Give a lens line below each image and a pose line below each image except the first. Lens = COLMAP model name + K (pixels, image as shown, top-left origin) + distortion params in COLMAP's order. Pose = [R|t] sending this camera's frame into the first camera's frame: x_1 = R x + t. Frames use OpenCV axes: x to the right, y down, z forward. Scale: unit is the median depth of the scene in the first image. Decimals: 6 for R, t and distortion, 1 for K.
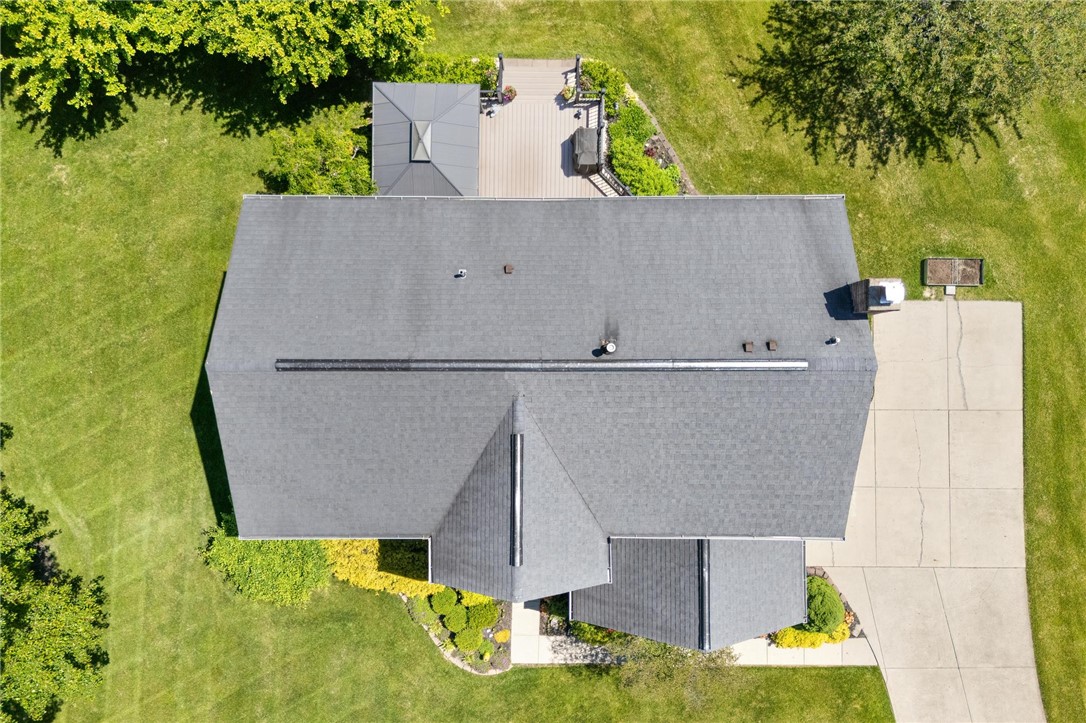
lens RADIAL K [[783.8, 0, 537.8], [0, 783.8, 362.6], [0, 0, 1]] dist [0.038900, -0.026117]
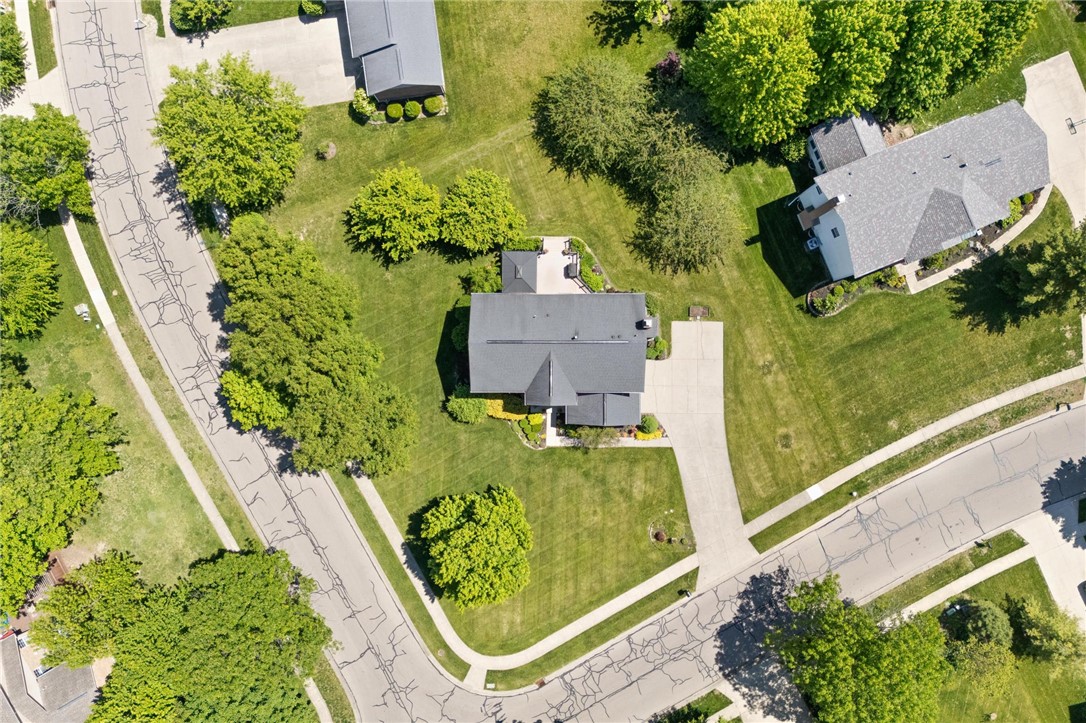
lens RADIAL K [[783.8, 0, 537.8], [0, 783.8, 362.6], [0, 0, 1]] dist [0.038900, -0.026117]
pose [[0.999886, 0.001352, -0.015066, -0.021728], [-0.001187, 0.999940, 0.010931, 0.041389], [0.015080, -0.010912, 0.999827, -1.878258]]
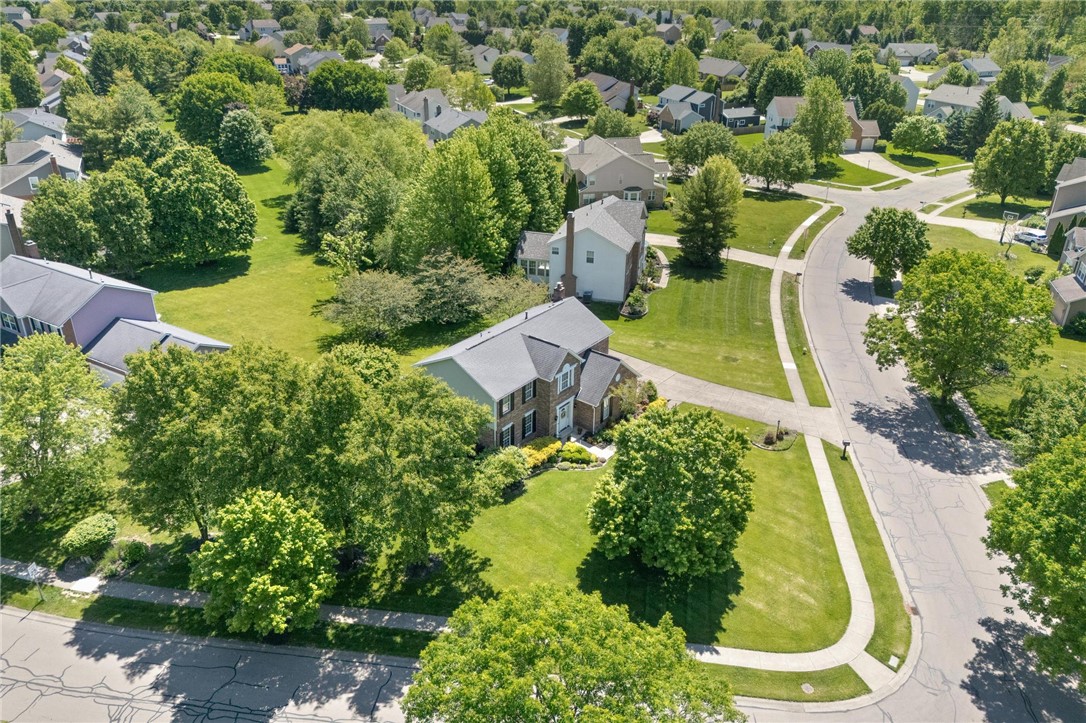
lens RADIAL K [[801.7, 0, 524.2], [0, 801.7, 358.5], [0, 0, 1]] dist [0.015899, -0.003562]
pose [[0.628089, -0.318309, 0.710059, -1.762593], [0.776427, 0.316916, -0.544726, 1.383695], [-0.051638, 0.893445, 0.446195, -0.309713]]
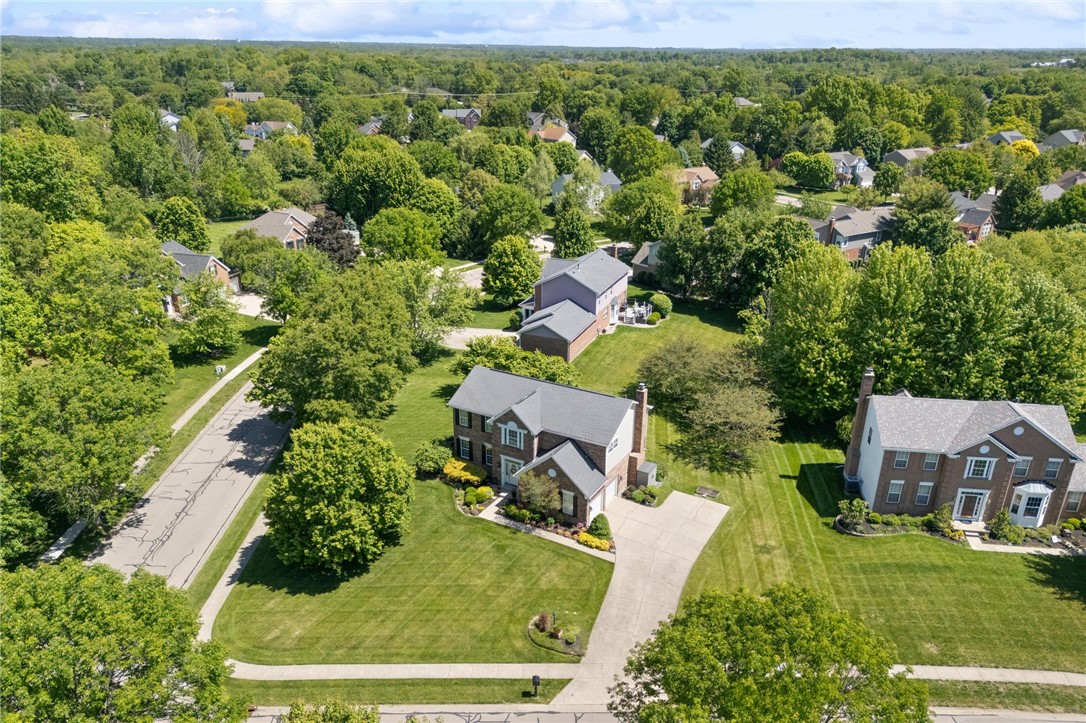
lens RADIAL K [[783.8, 0, 537.8], [0, 783.8, 362.6], [0, 0, 1]] dist [0.038900, -0.026117]
pose [[0.862276, 0.206878, -0.462257, 1.141577], [-0.506423, 0.345089, -0.790221, 2.031645], [-0.003960, 0.915486, 0.402329, -0.402142]]
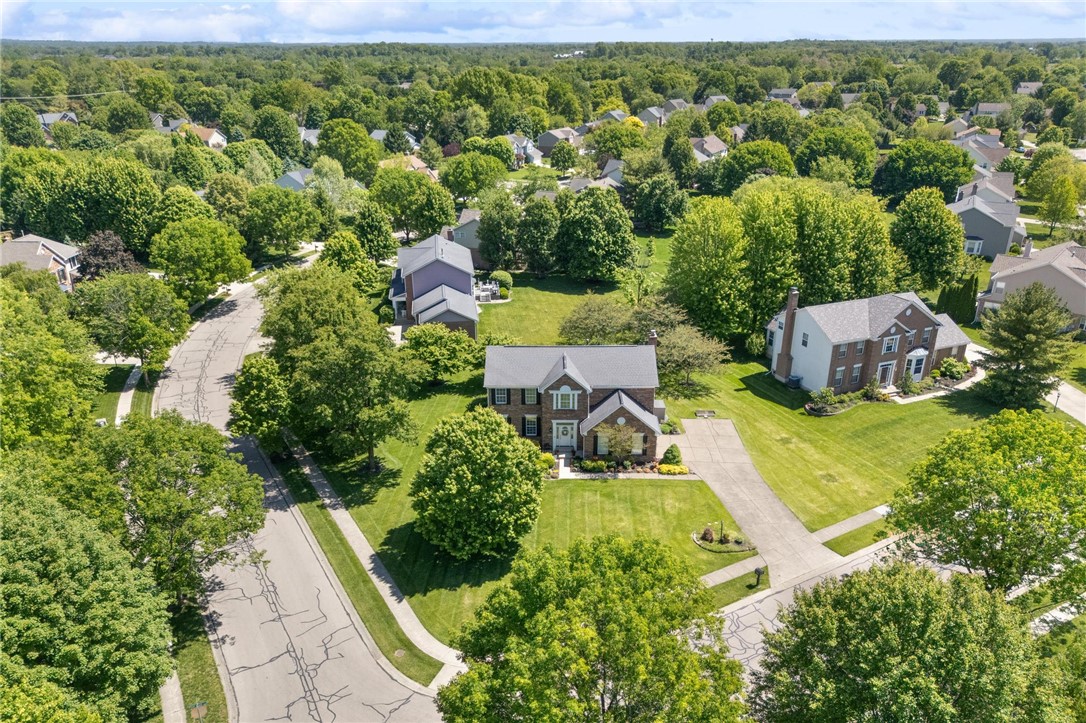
lens RADIAL K [[801.7, 0, 524.2], [0, 801.7, 358.5], [0, 0, 1]] dist [0.015899, -0.003562]
pose [[0.999563, 0.021233, -0.020552, -0.102371], [-0.027262, 0.394231, -0.918607, 2.611917], [-0.011403, 0.918766, 0.394638, -0.377644]]
